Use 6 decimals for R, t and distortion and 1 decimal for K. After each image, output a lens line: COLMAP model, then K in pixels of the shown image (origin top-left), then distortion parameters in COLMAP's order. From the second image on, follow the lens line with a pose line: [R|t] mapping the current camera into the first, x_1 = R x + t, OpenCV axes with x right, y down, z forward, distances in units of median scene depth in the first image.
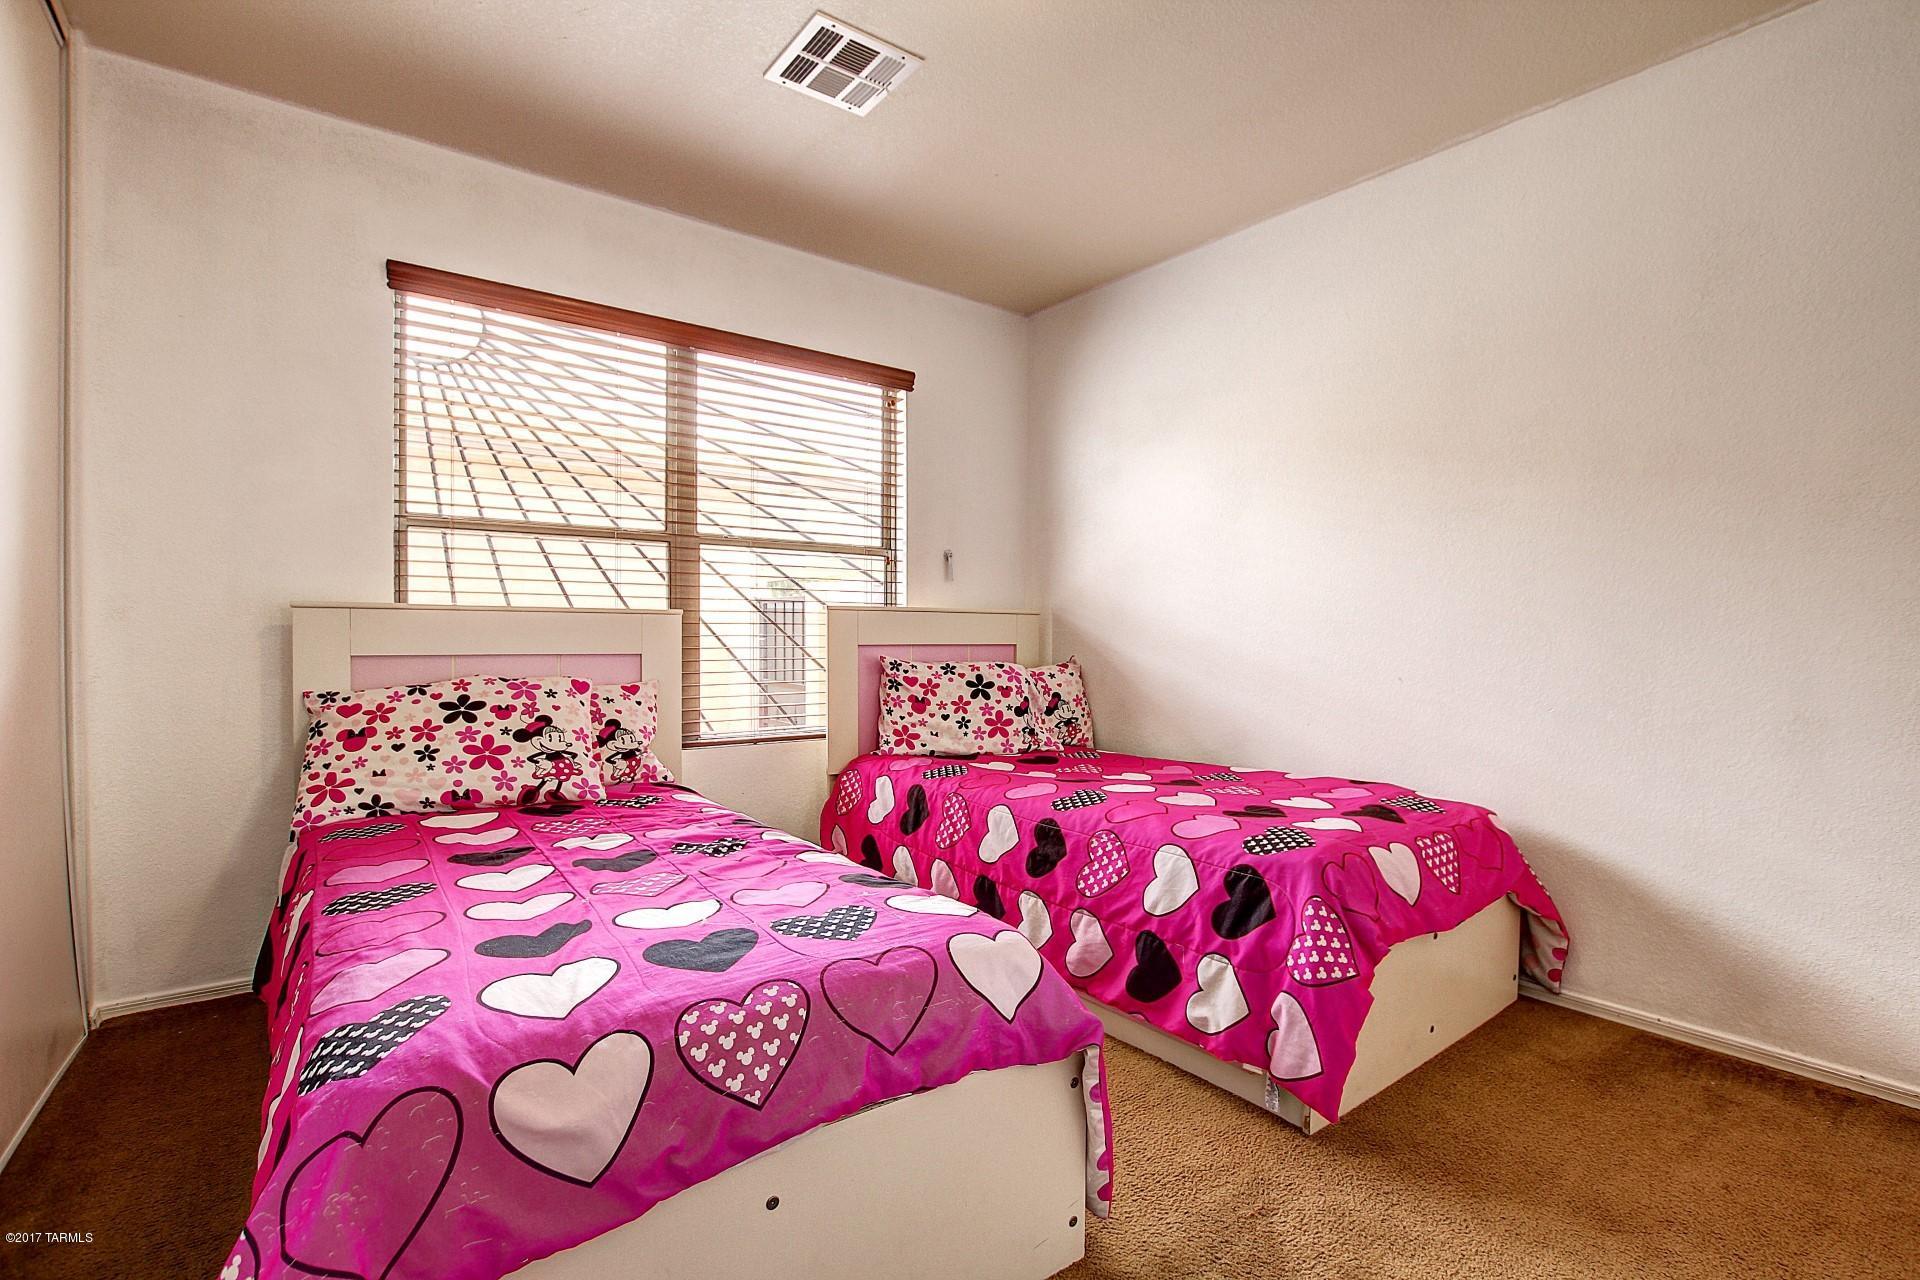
lens RADIAL K [[904.3, 0, 970.0], [0, 904.3, 650.8], [0, 0, 1]] dist [-0.031972, 0.000946]
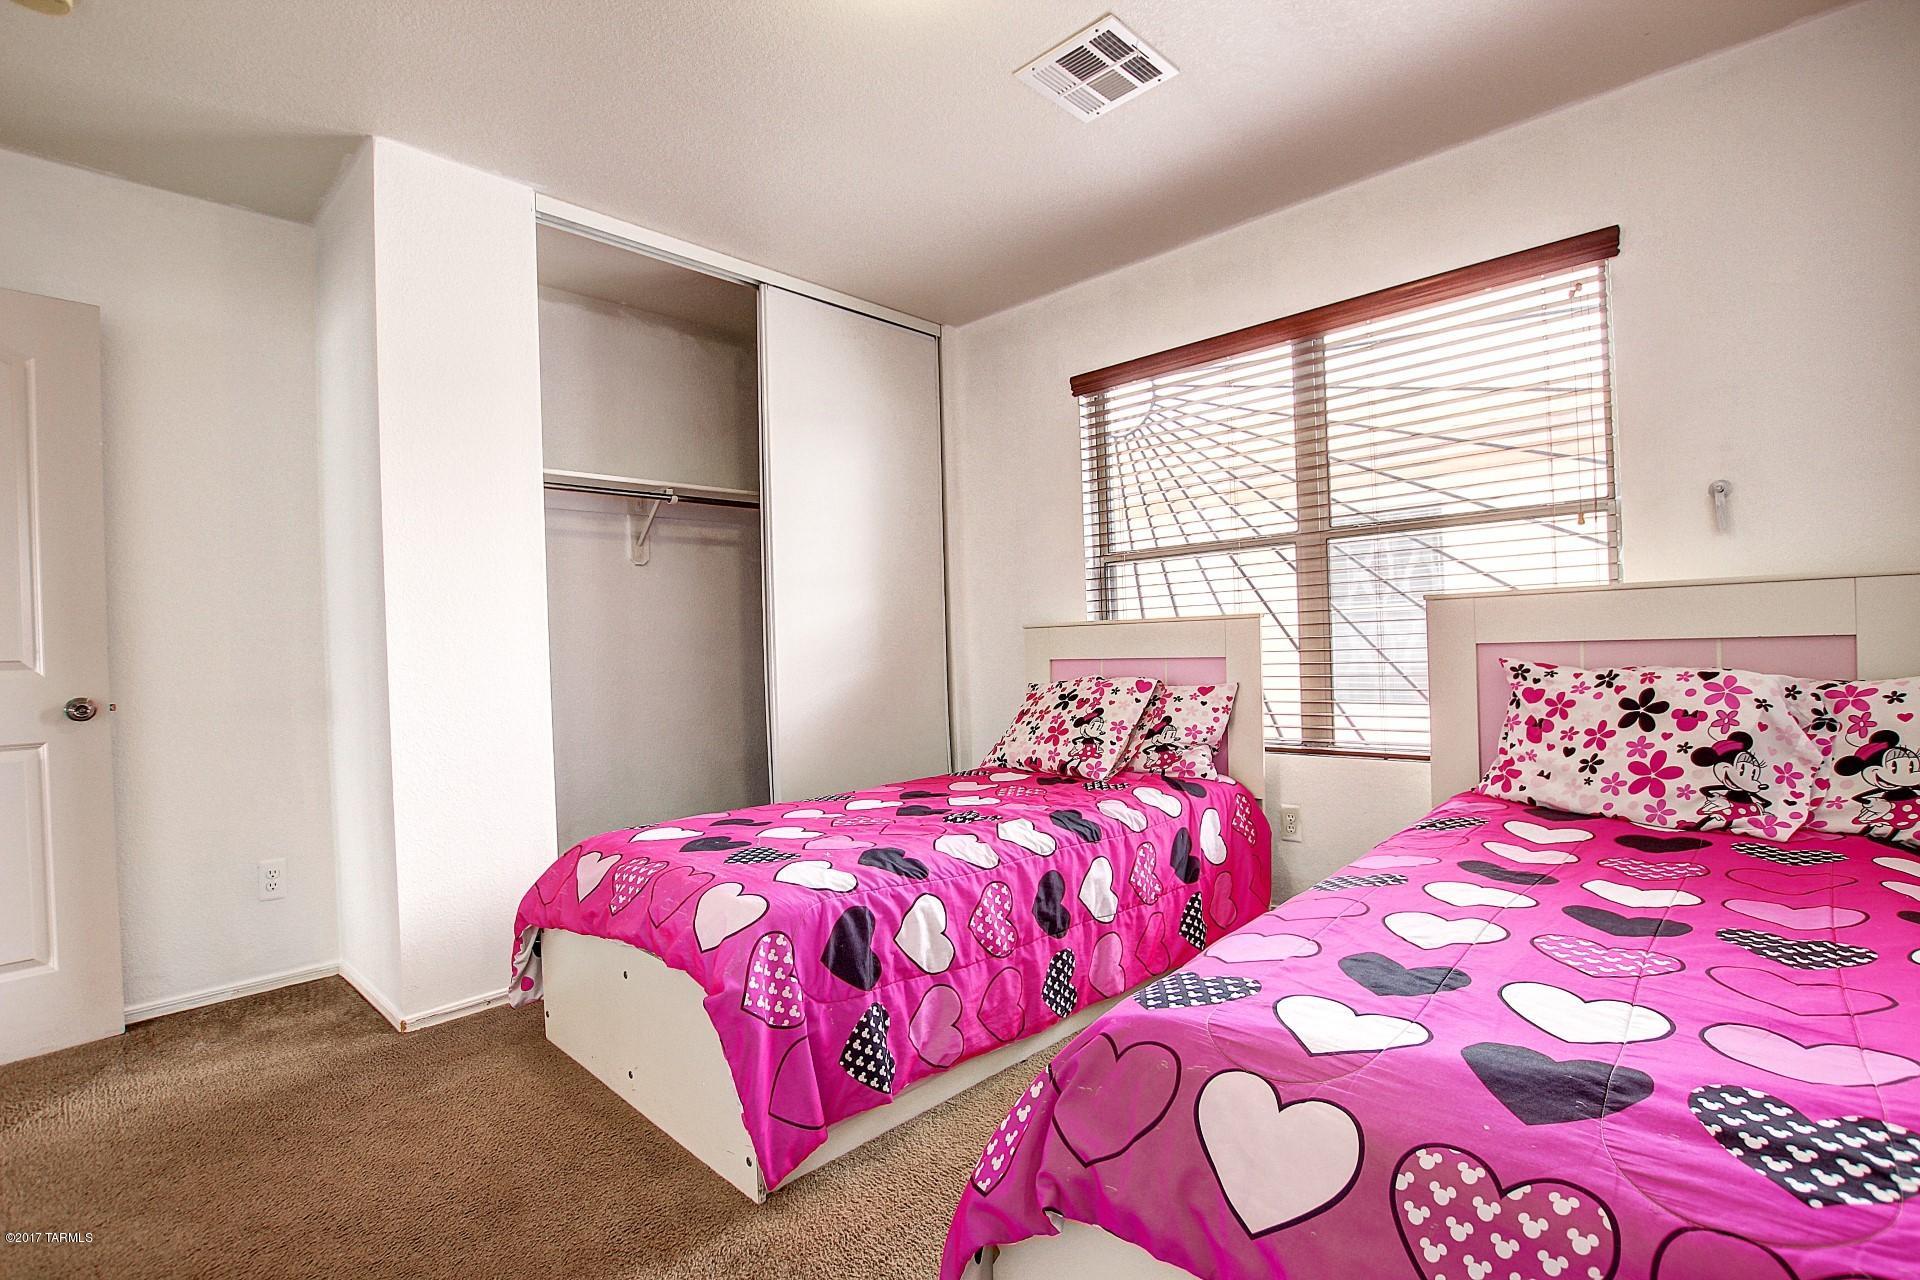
lens RADIAL K [[890.4, 0, 968.9], [0, 890.4, 644.8], [0, 0, 1]] dist [-0.026049, 0.000924]
pose [[0.149502, -0.015796, -0.988635, 0.539960], [0.010416, 0.999842, -0.014400, 0.000818], [0.988707, -0.008144, 0.149643, 0.481559]]
